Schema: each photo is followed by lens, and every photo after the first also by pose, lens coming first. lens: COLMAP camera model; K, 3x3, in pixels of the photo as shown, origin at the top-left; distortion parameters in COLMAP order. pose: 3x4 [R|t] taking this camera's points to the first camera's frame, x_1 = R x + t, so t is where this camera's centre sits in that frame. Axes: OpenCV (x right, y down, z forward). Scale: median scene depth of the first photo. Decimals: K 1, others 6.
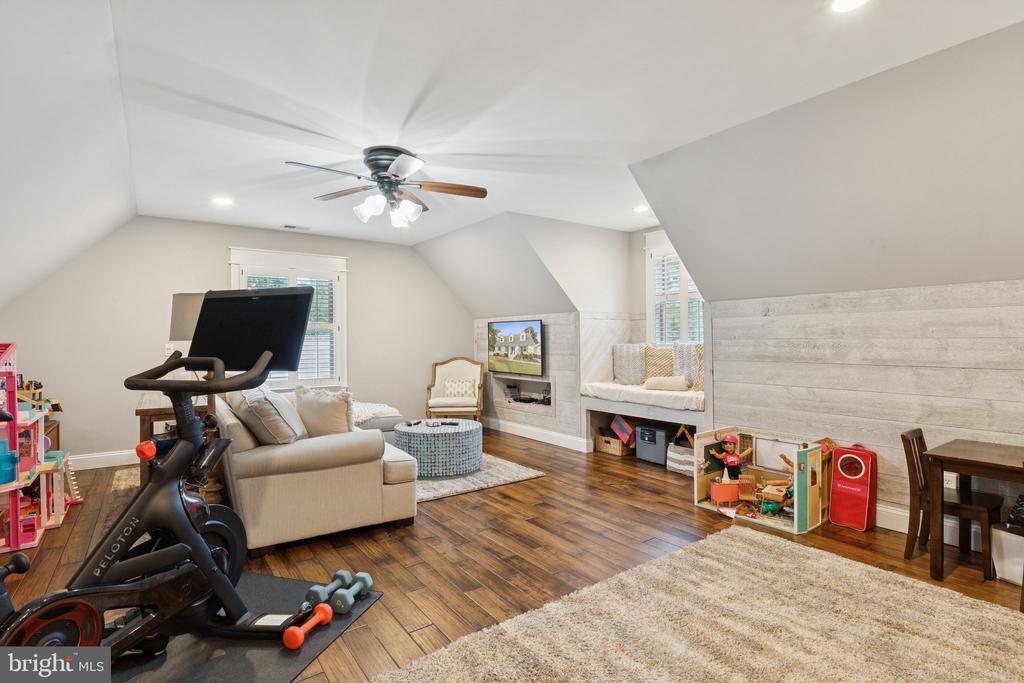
lens RADIAL K [[486.8, 0, 510.7], [0, 486.8, 328.9], [0, 0, 1]] dist [-0.001179, -0.000068]
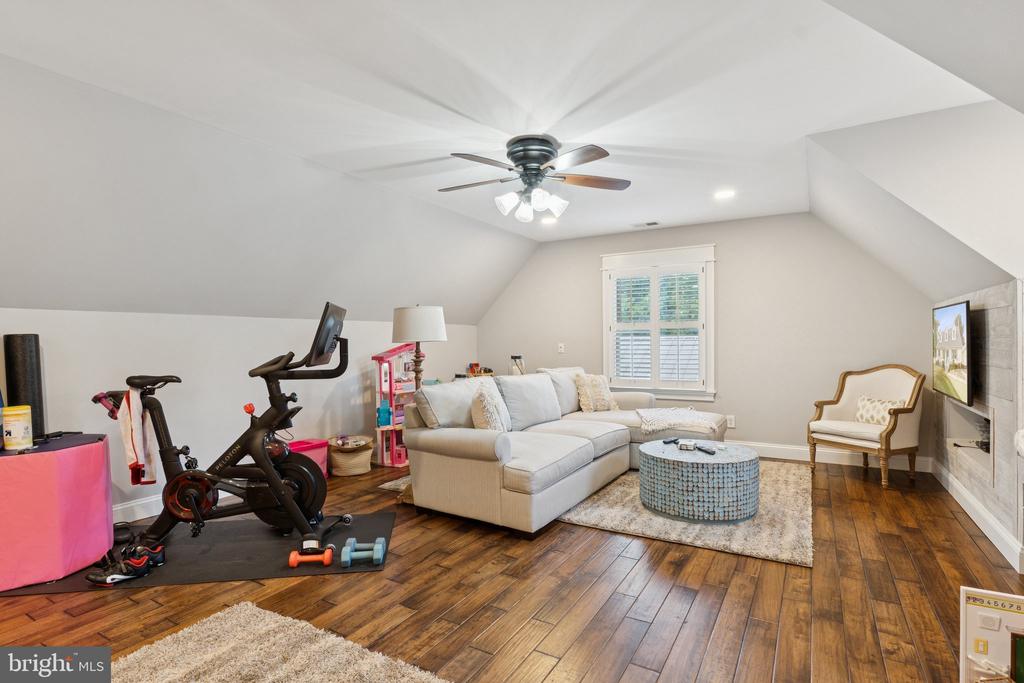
lens RADIAL K [[506.8, 0, 512.0], [0, 506.8, 341.5], [0, 0, 1]] dist [0.001138, 0.000107]
pose [[0.422517, 0.002548, -0.906351, 0.581540], [0.028453, 0.999466, 0.016074, 0.004304], [0.905908, -0.032580, 0.422219, 0.503044]]
